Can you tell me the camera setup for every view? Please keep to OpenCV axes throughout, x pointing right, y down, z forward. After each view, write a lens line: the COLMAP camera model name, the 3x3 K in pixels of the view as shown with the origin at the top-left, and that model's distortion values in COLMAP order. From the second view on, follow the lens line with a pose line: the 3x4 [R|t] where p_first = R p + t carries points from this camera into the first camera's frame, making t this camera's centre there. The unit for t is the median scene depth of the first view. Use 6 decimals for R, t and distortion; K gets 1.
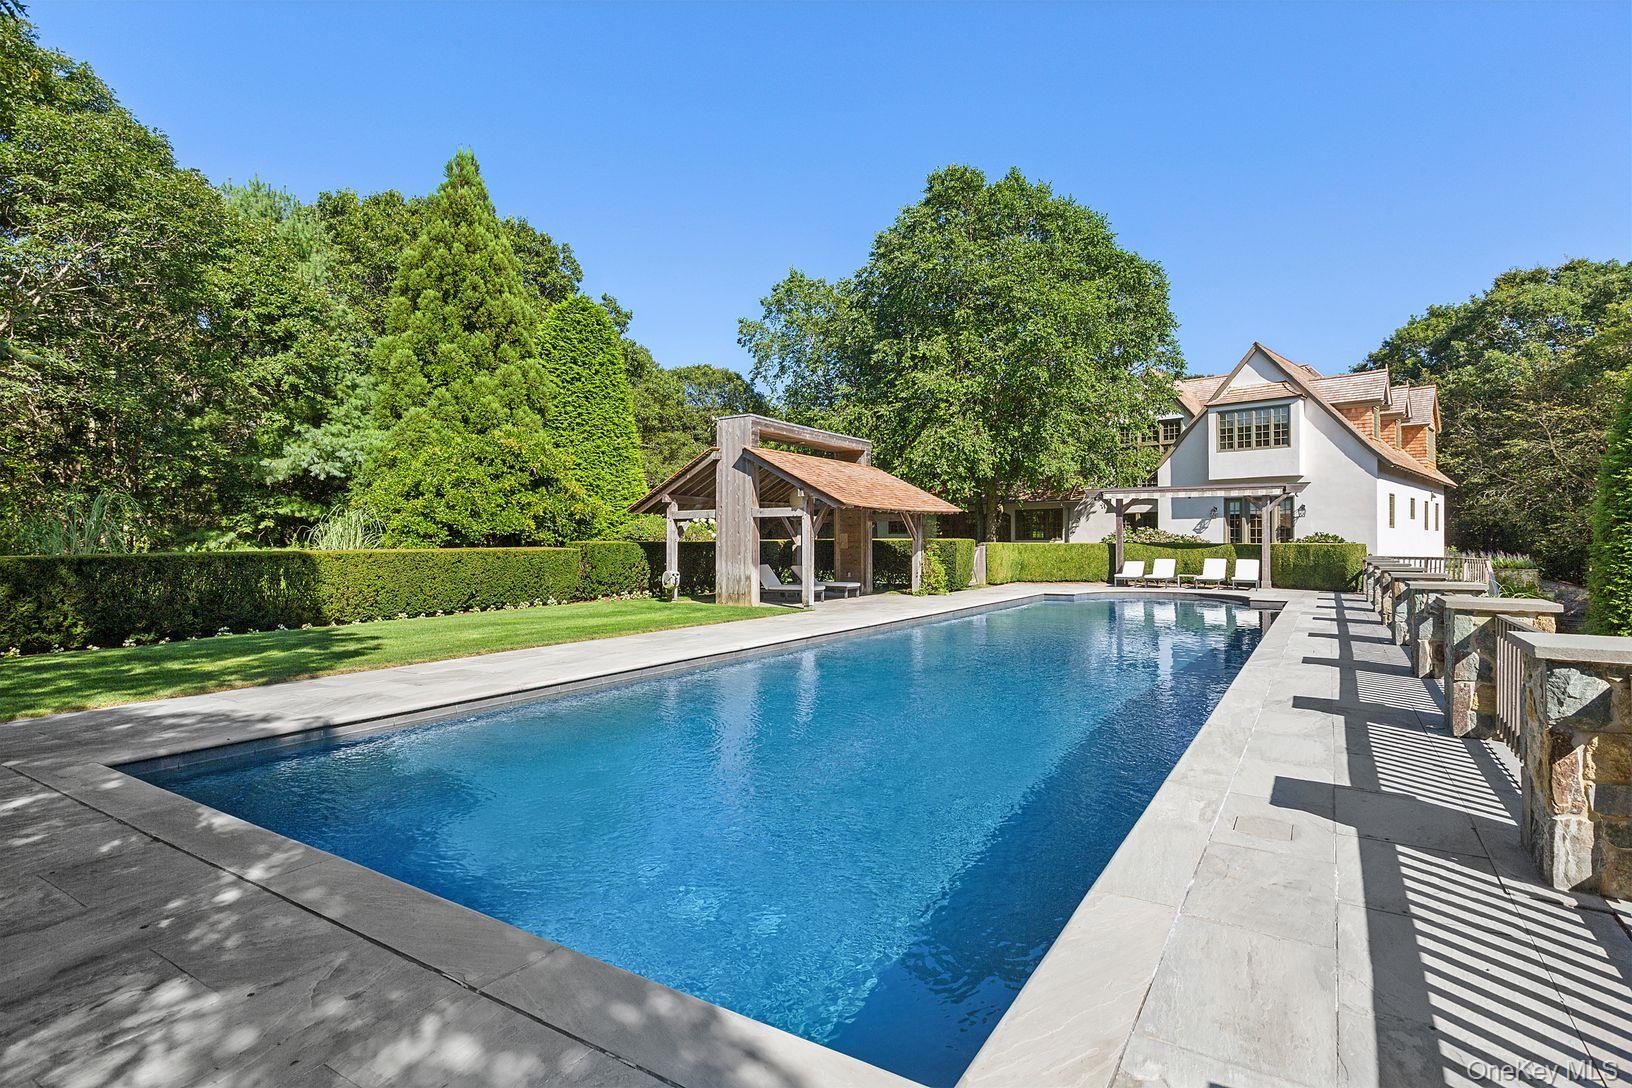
lens RADIAL K [[833.6, 0, 816.0], [0, 833.6, 544.0], [0, 0, 1]] dist [-0.026379, 0.000374]
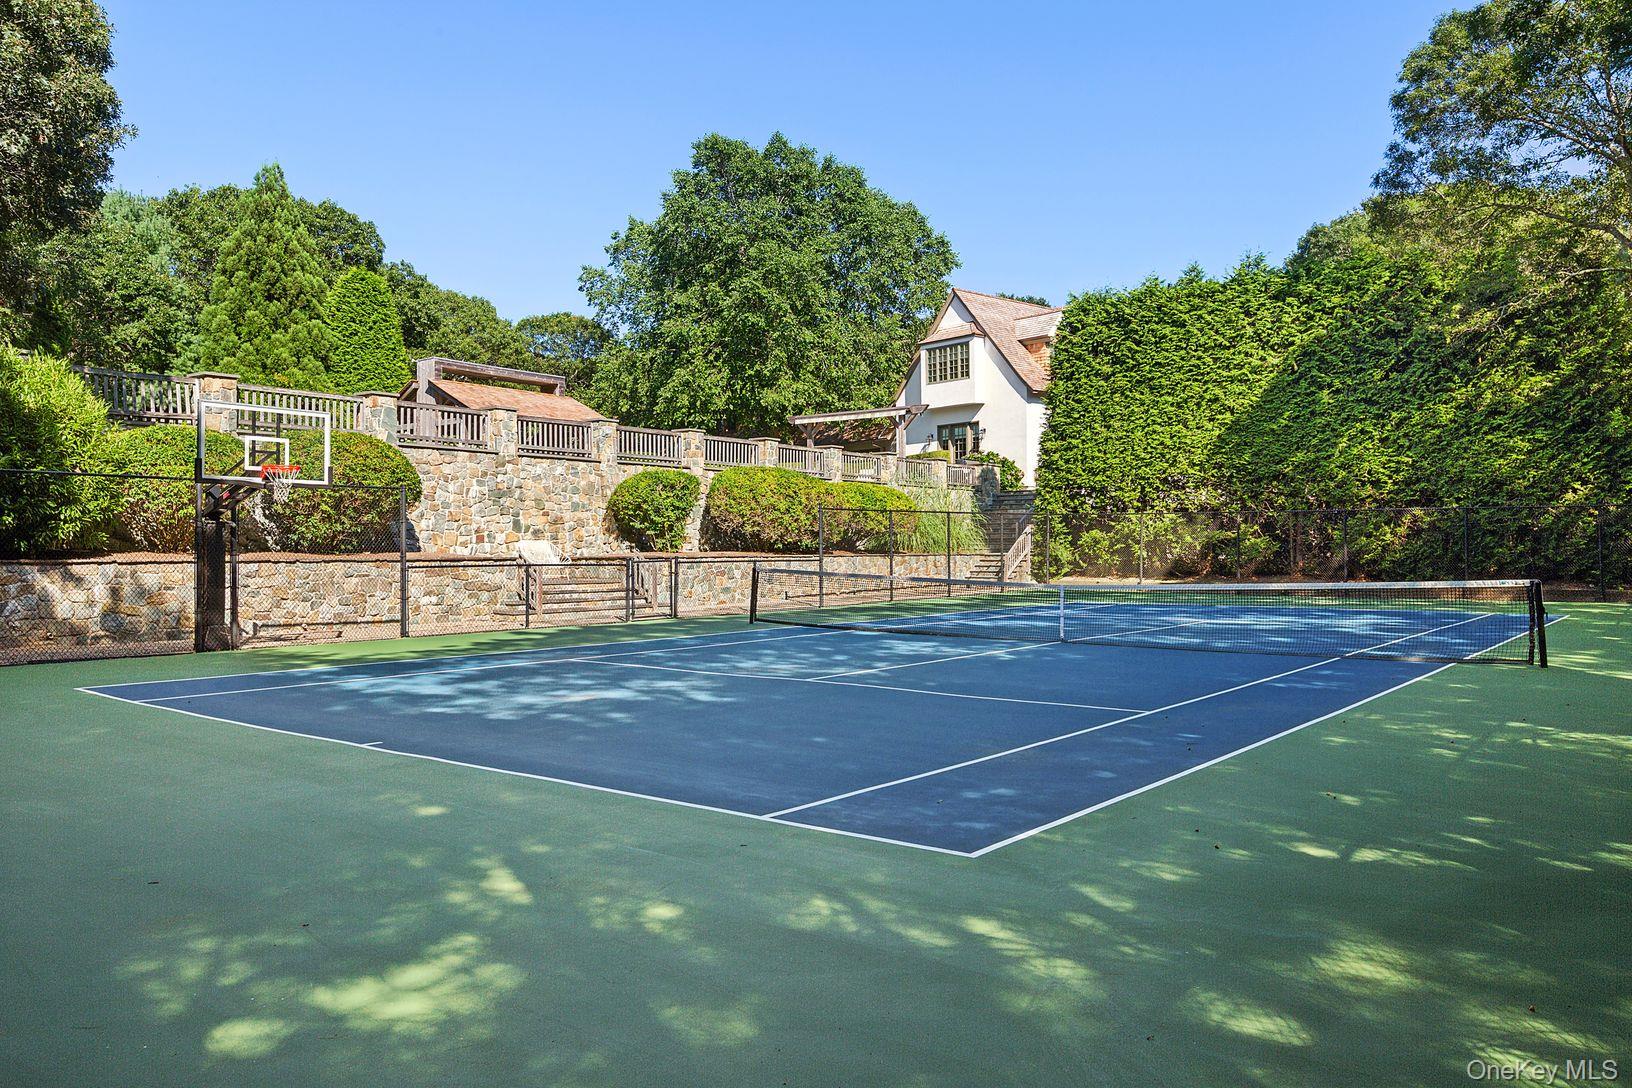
lens RADIAL K [[1176.2, 0, 816.0], [0, 1176.2, 544.0], [0, 0, 1]] dist [0.003263, -0.089537]
pose [[0.997729, -0.007162, -0.066977, 0.578859], [0.006786, 0.999960, -0.005837, 0.152583], [0.067017, 0.005369, 0.997737, -0.817924]]
